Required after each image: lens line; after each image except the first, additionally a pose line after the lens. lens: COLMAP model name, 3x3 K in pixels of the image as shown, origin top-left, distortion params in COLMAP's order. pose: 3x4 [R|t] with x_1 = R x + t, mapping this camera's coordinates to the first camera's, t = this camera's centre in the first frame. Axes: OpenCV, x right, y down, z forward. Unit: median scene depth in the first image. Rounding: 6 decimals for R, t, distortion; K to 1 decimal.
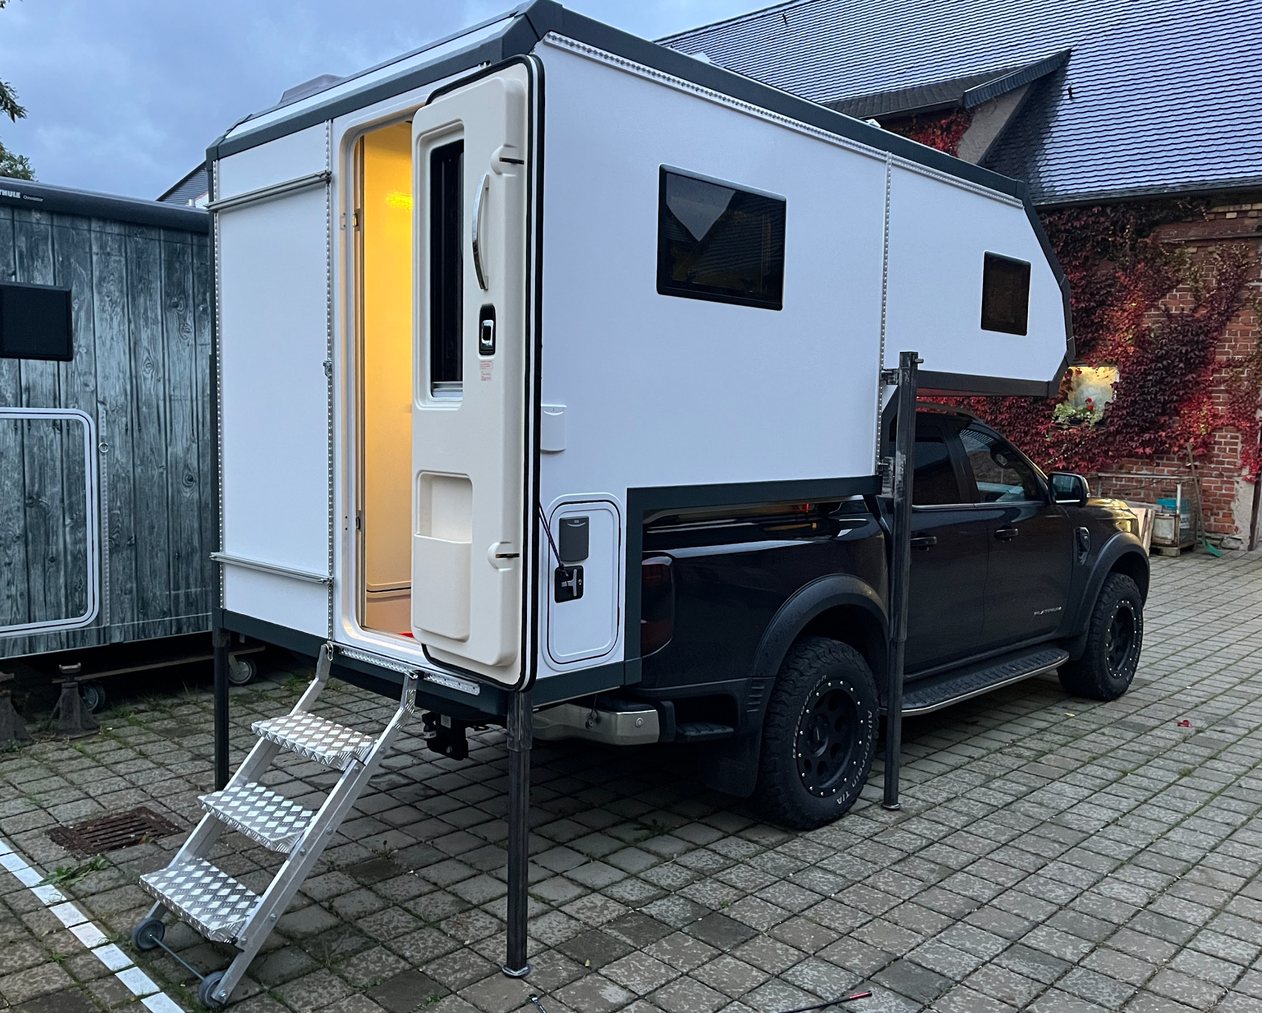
lens RADIAL K [[1013.7, 0, 624.7], [0, 1013.7, 499.5], [0, 0, 1]] dist [0.034486, -0.022079]
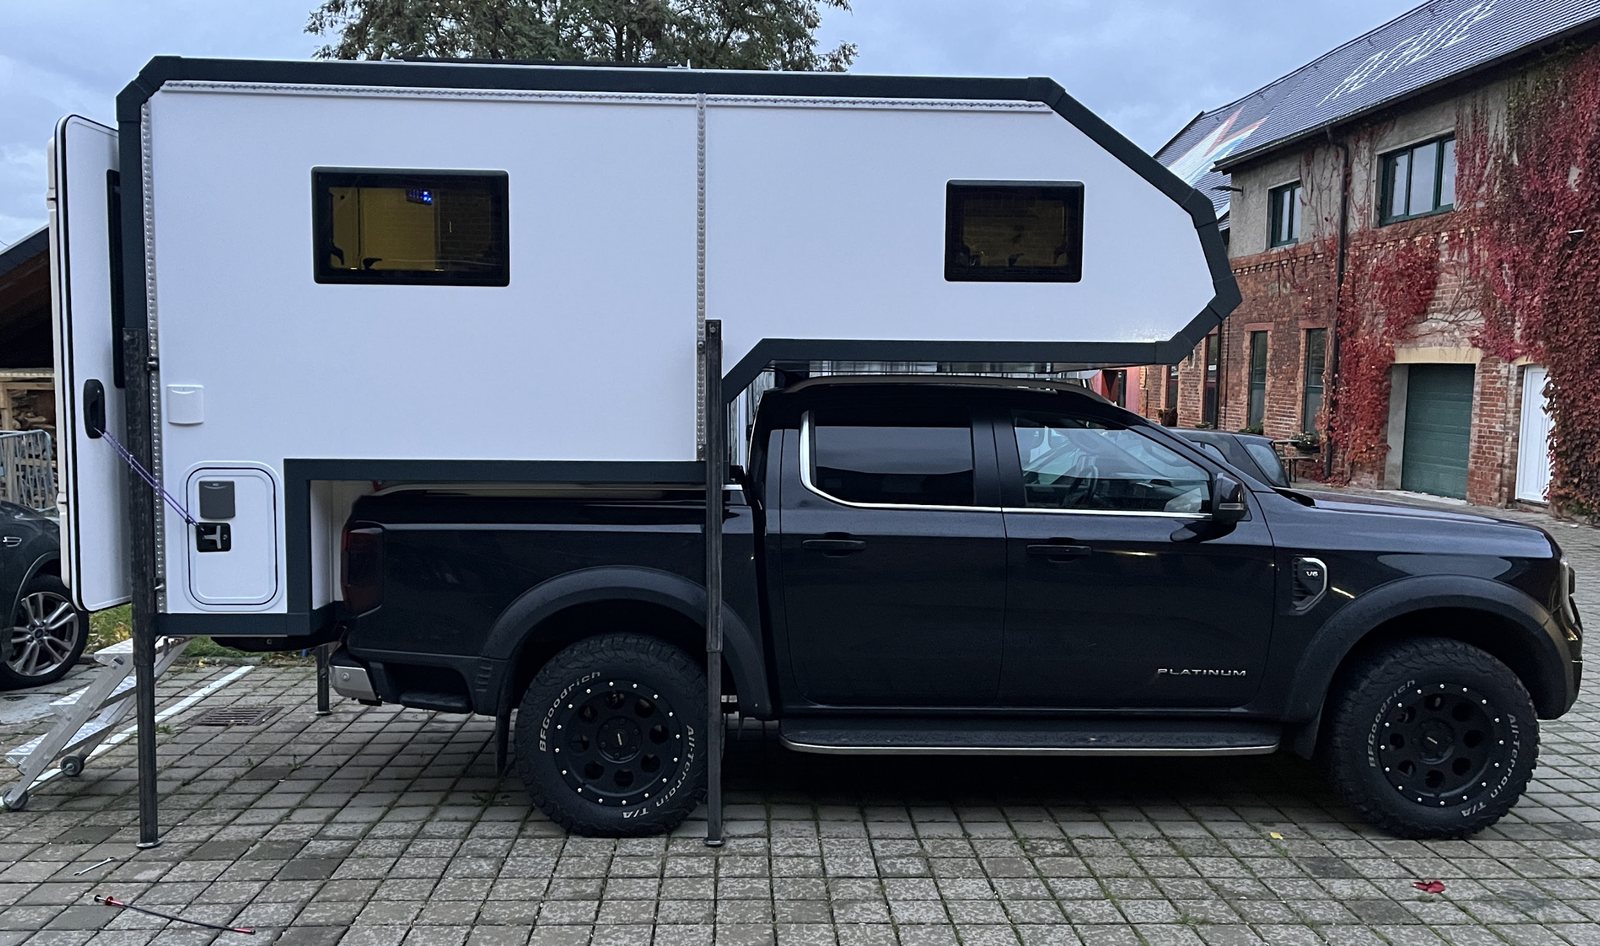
lens RADIAL K [[1241.6, 0, 864.3], [0, 1241.6, 507.2], [0, 0, 1]] dist [0.029474, 0.003044]
pose [[0.762087, 0.048239, -0.645675, 1.080626], [-0.047445, 0.998700, 0.018615, -0.011089], [0.645734, 0.016448, 0.763386, 0.278350]]
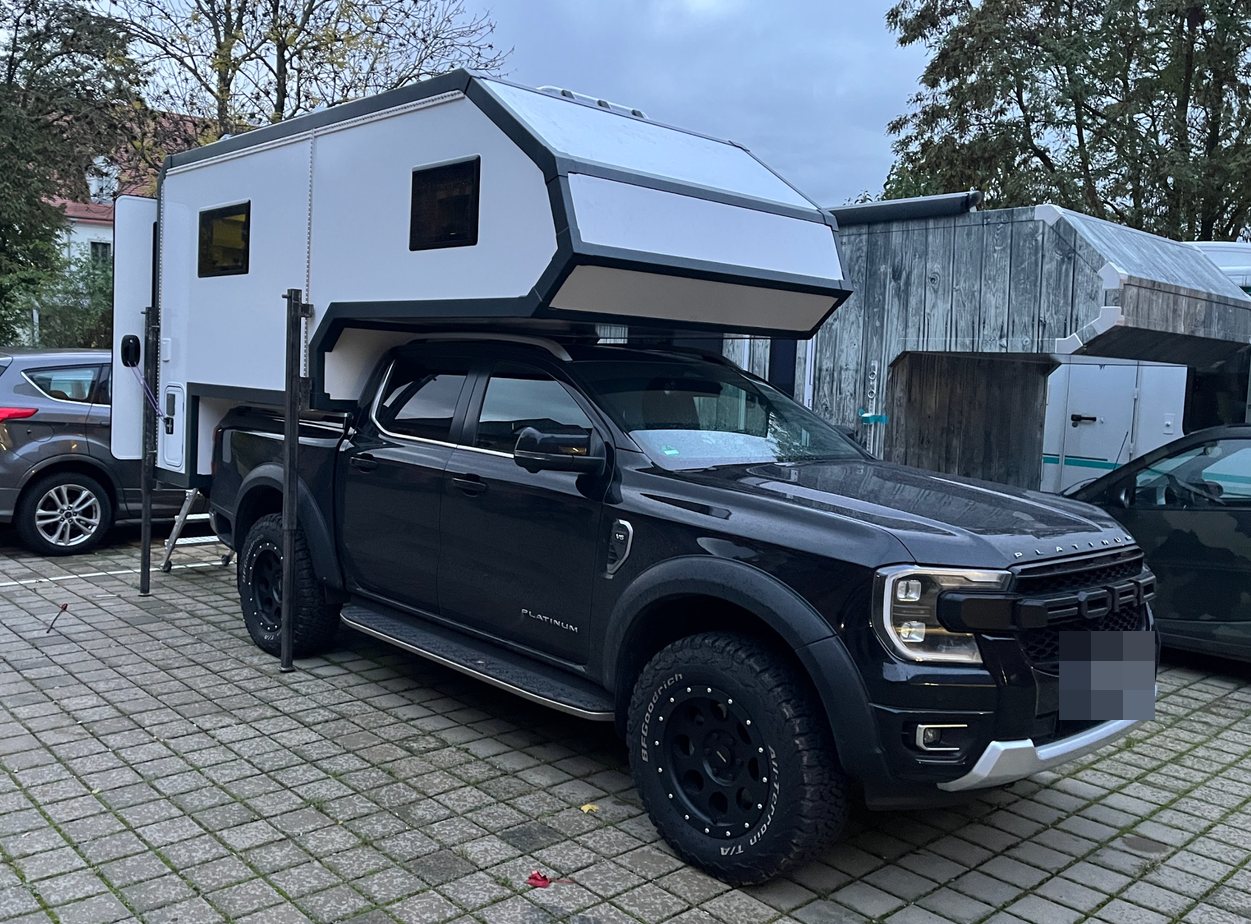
lens RADIAL K [[1112.7, 0, 624.5], [0, 1112.7, 462.4], [0, 0, 1]] dist [0.049499, -0.013325]
pose [[-0.026513, 0.056707, -0.998039, 1.621423], [-0.126667, 0.990152, 0.059624, -0.071329], [0.991591, 0.128000, -0.019069, 1.452627]]
